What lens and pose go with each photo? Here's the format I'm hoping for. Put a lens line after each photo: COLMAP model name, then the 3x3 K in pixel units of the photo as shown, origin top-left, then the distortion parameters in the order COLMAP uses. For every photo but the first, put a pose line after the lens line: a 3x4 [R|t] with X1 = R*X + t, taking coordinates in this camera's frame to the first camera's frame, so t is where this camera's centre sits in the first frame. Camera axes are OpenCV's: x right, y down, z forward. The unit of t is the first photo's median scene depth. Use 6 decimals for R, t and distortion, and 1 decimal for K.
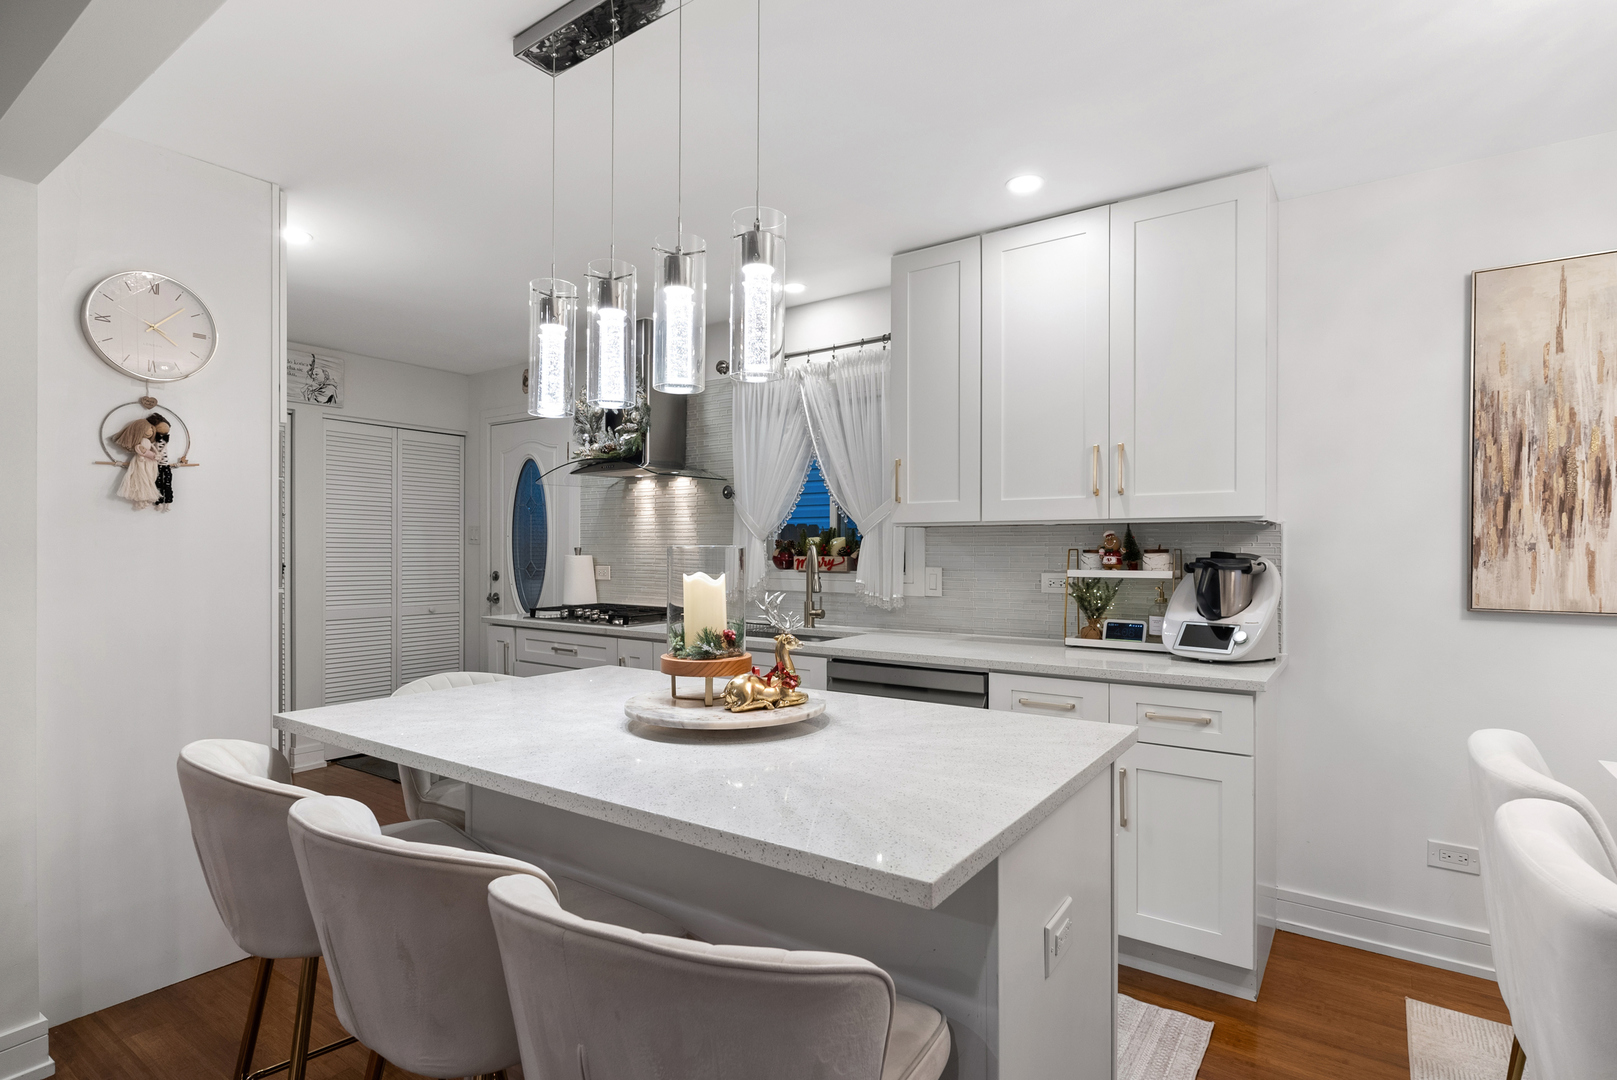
lens RADIAL K [[822.2, 0, 818.4], [0, 822.2, 547.5], [0, 0, 1]] dist [0.004388, -0.000638]
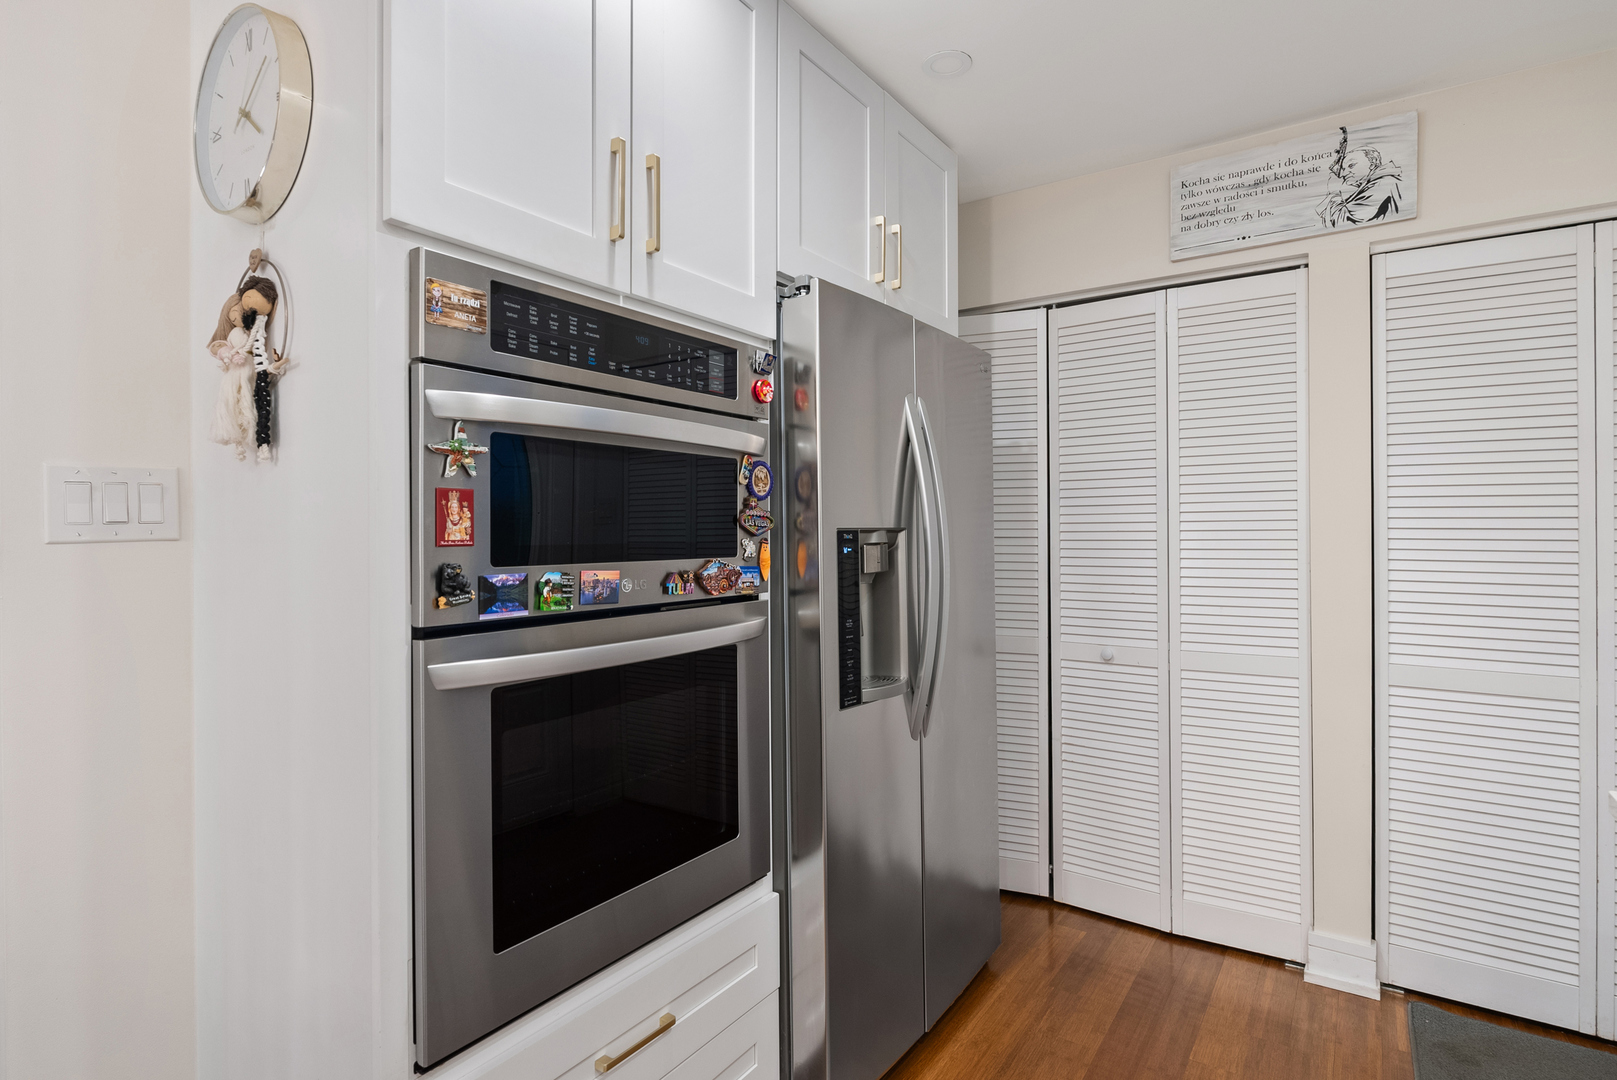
lens RADIAL K [[822.2, 0, 807.9], [0, 822.2, 533.2], [0, 0, 1]] dist [0.004388, -0.000638]
pose [[0.005248, 0.002314, -0.999984, -0.065454], [0.000066, 0.999997, 0.002315, 0.001130], [0.999986, -0.000078, 0.005248, 0.339828]]
